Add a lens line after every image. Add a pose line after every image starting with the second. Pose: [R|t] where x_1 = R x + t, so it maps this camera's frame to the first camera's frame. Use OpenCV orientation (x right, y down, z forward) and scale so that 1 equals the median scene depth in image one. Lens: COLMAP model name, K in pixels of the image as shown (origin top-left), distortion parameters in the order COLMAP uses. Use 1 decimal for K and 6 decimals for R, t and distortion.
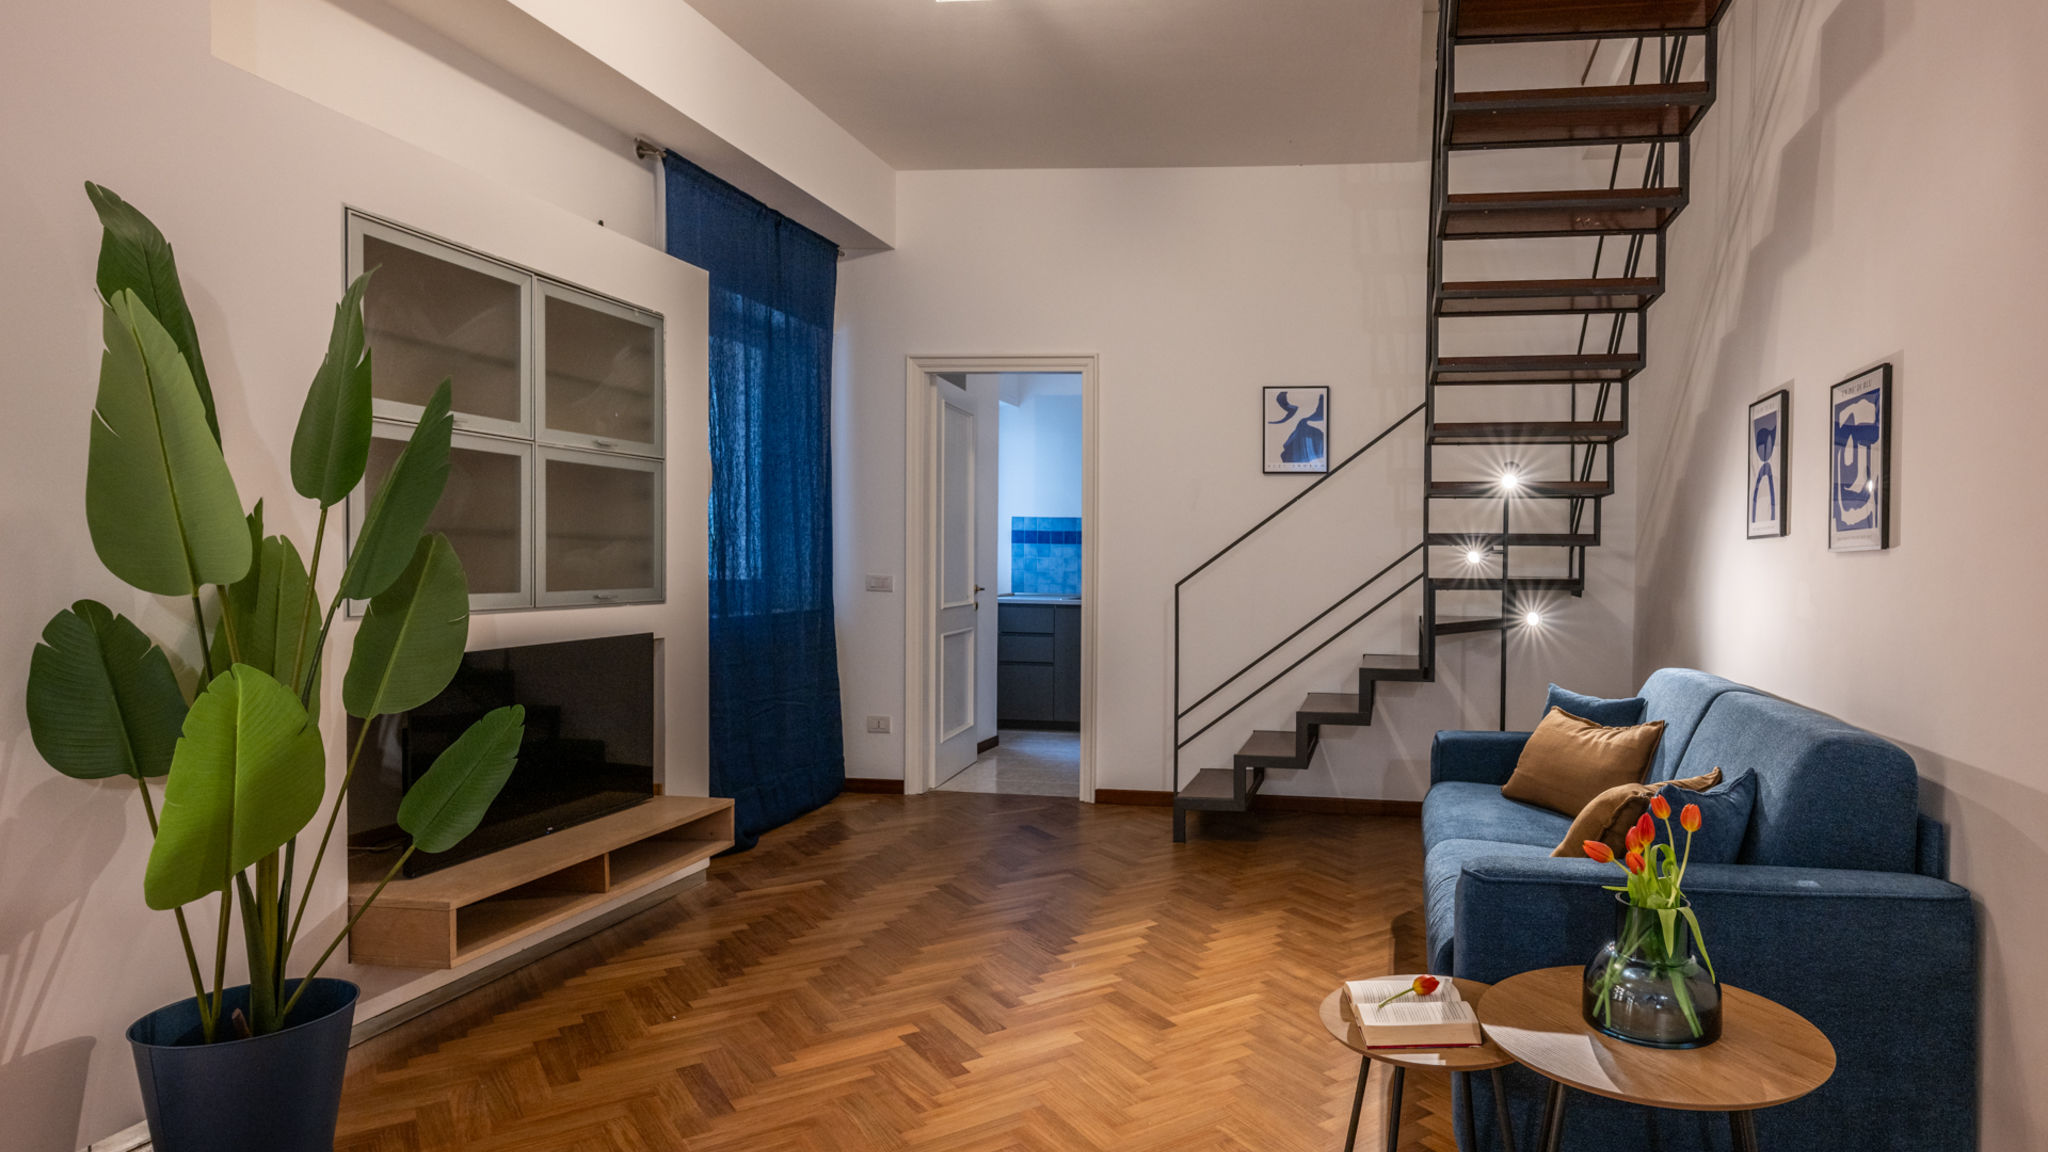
lens RADIAL K [[1152.7, 0, 1246.3], [0, 1152.7, 618.2], [0, 0, 1]] dist [-0.001834, 0.001634]
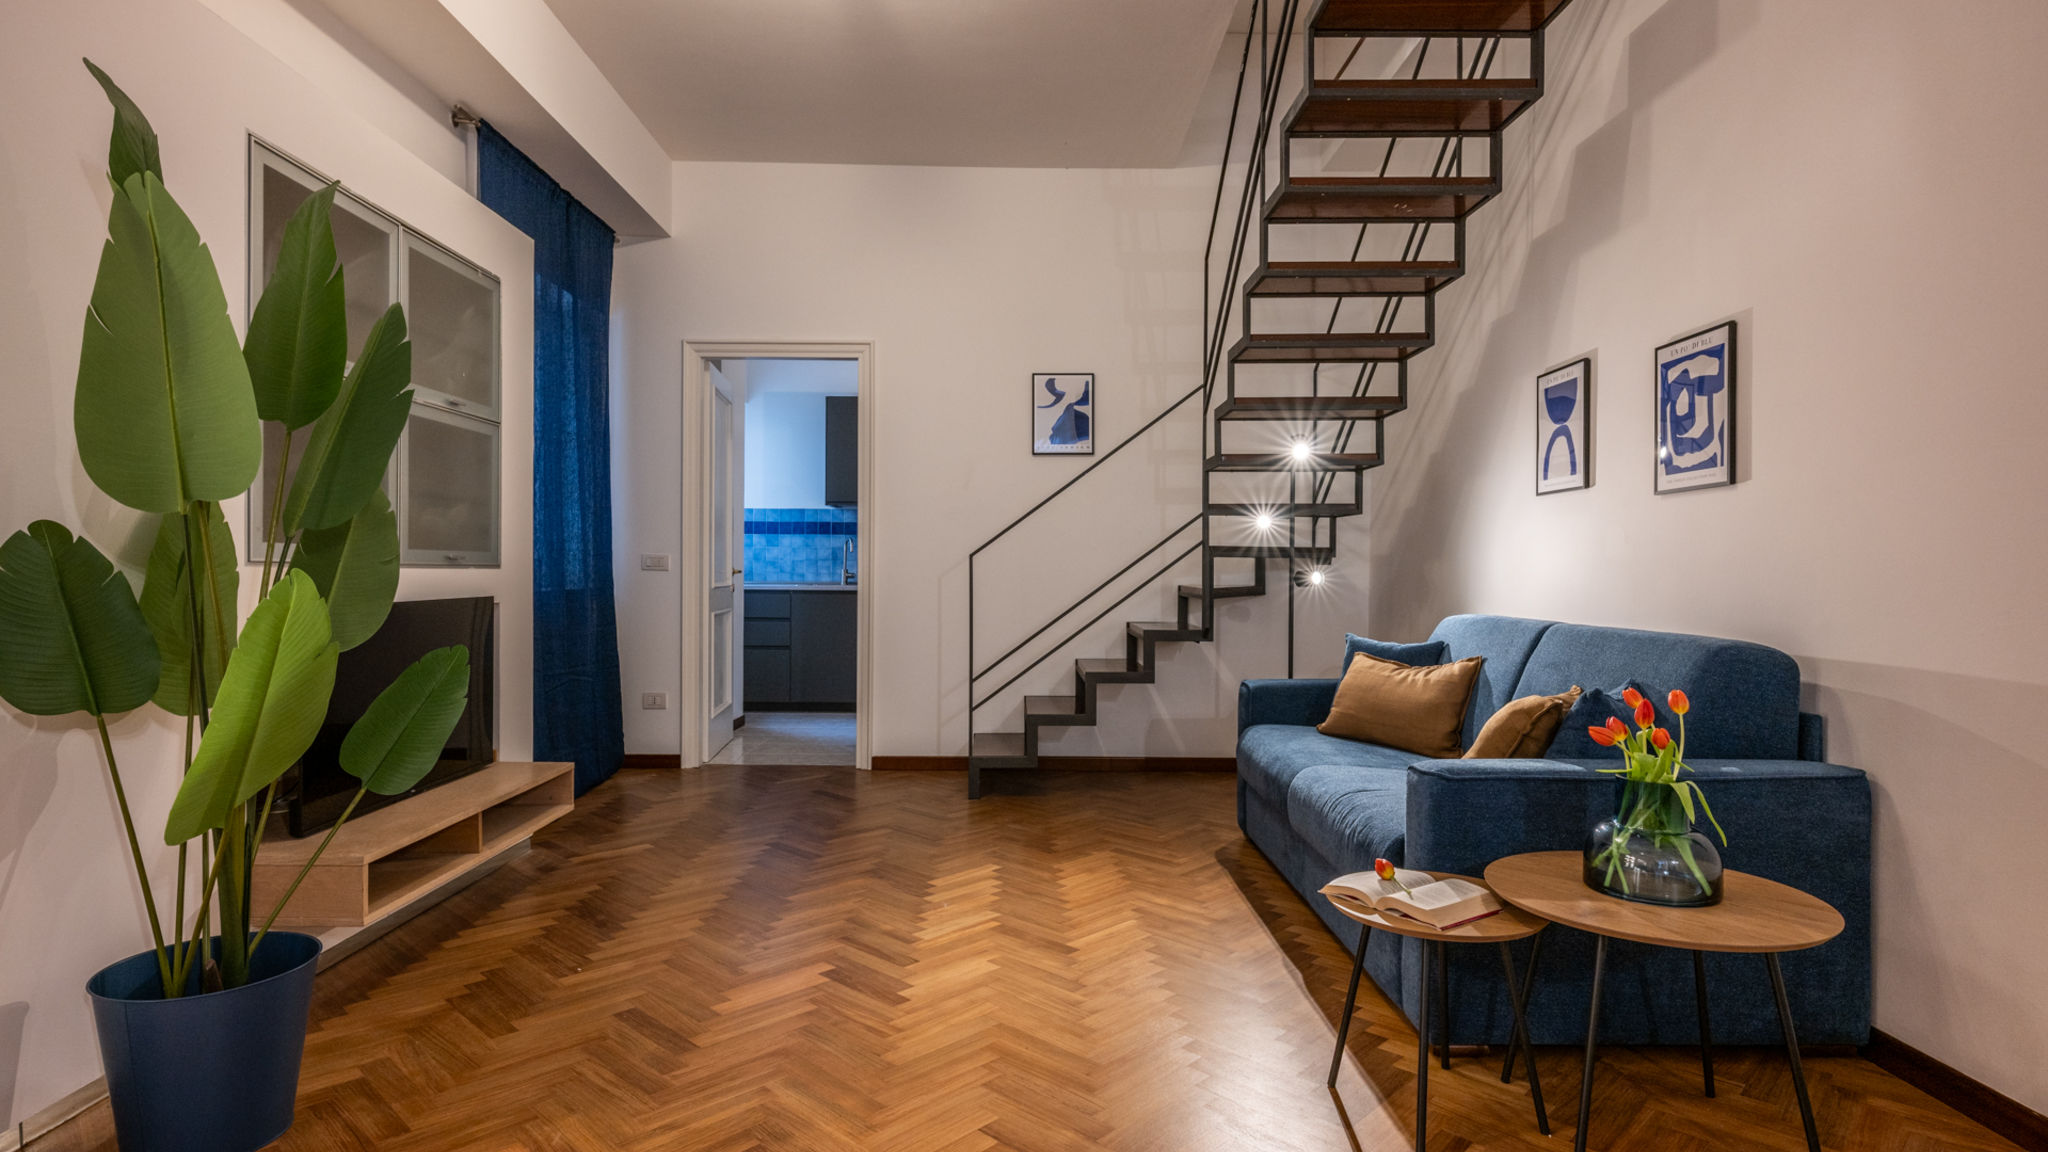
lens RADIAL K [[1068.4, 0, 1006.8], [0, 1068.4, 609.5], [0, 0, 1]] dist [-0.001493, 0.002411]
pose [[0.992185, -0.014366, 0.123950, -0.210651], [0.016087, 0.999788, -0.012891, 0.047895], [-0.123738, 0.014784, 0.992205, 0.033392]]
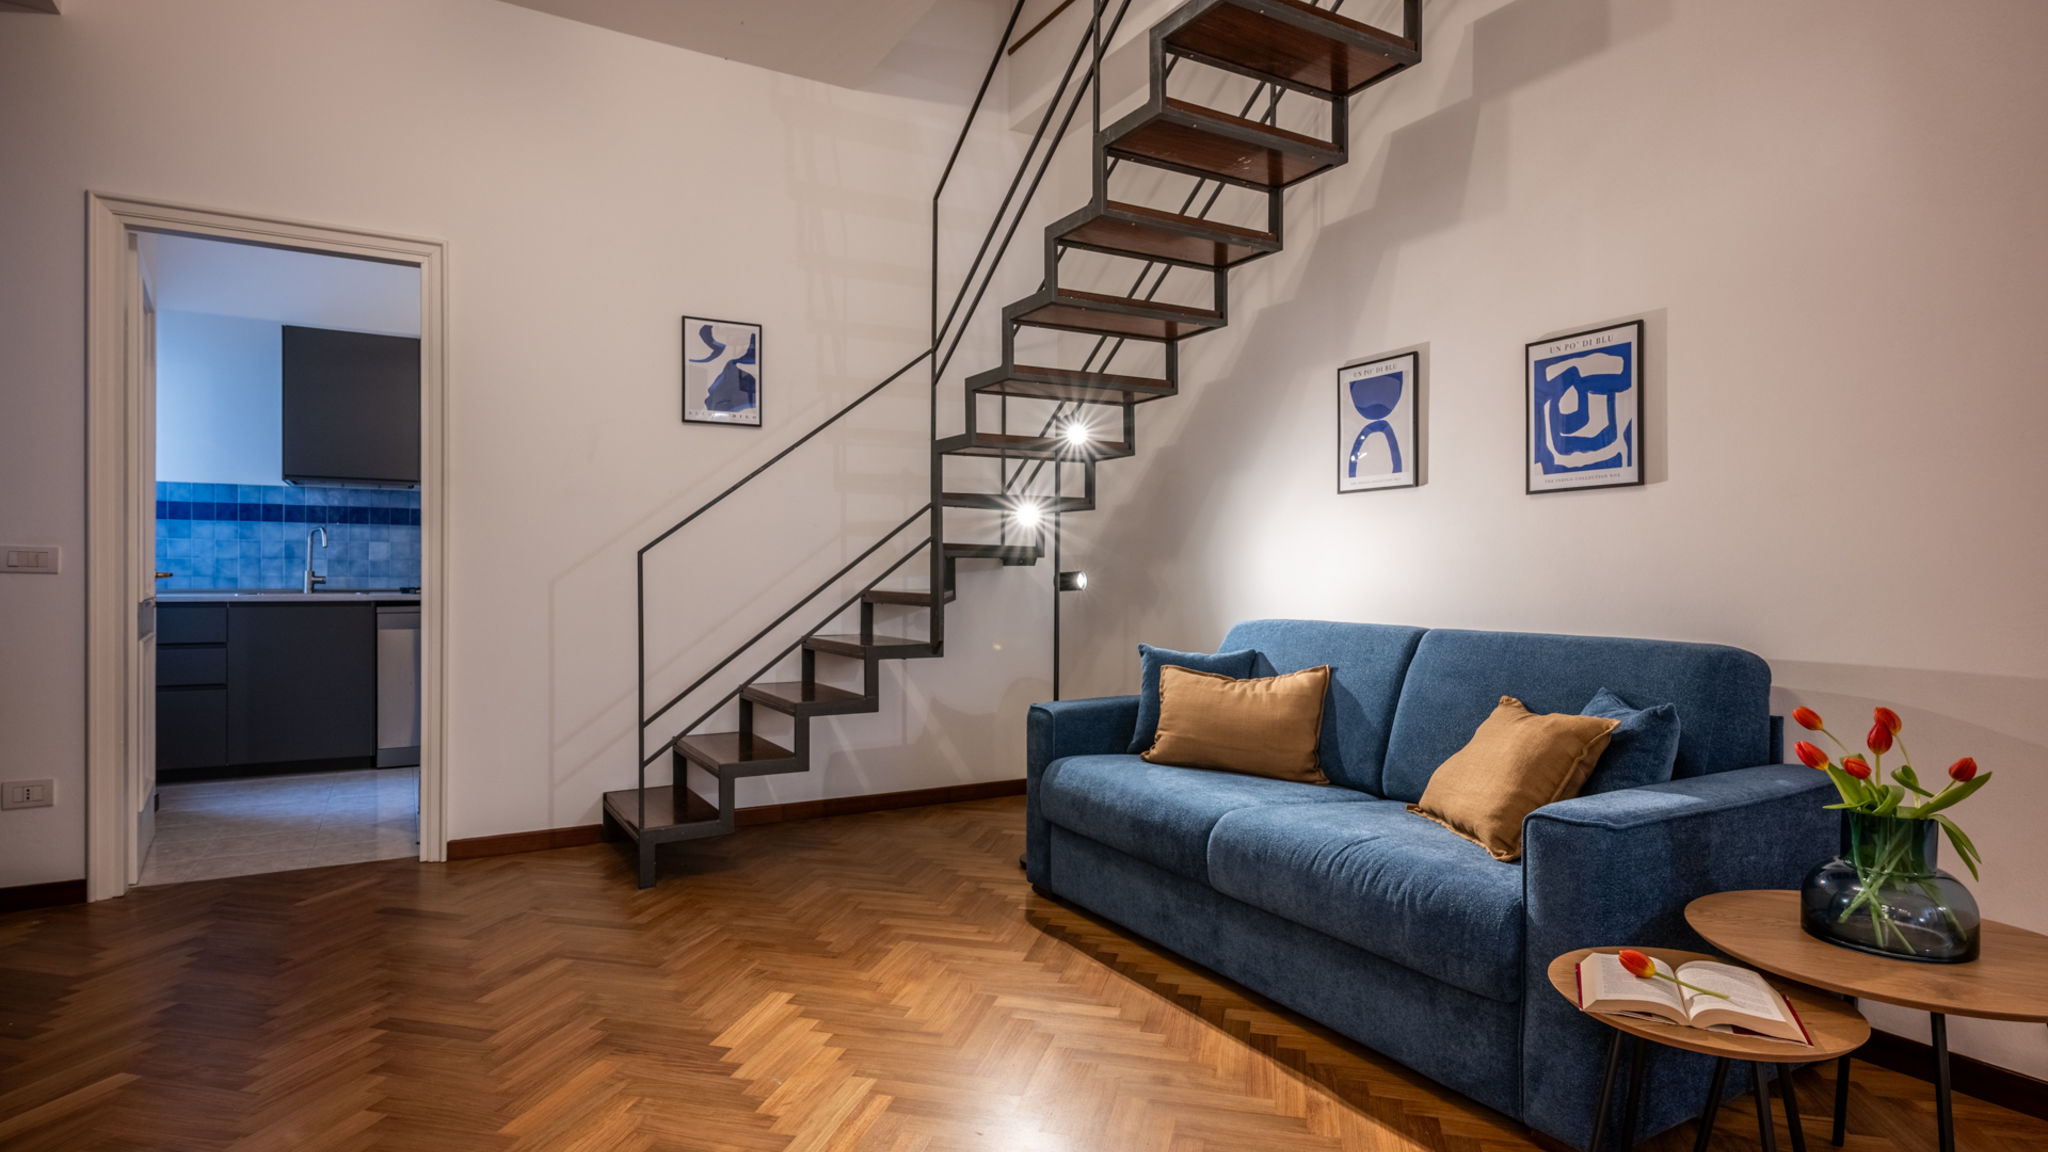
lens RADIAL K [[1068.4, 0, 1016.5], [0, 1068.4, 601.5], [0, 0, 1]] dist [-0.001493, 0.002411]
pose [[0.792545, -0.028191, 0.609161, -0.415831], [0.040158, 0.999175, -0.006007, 0.025810], [-0.608490, 0.029224, 0.793024, 0.401410]]
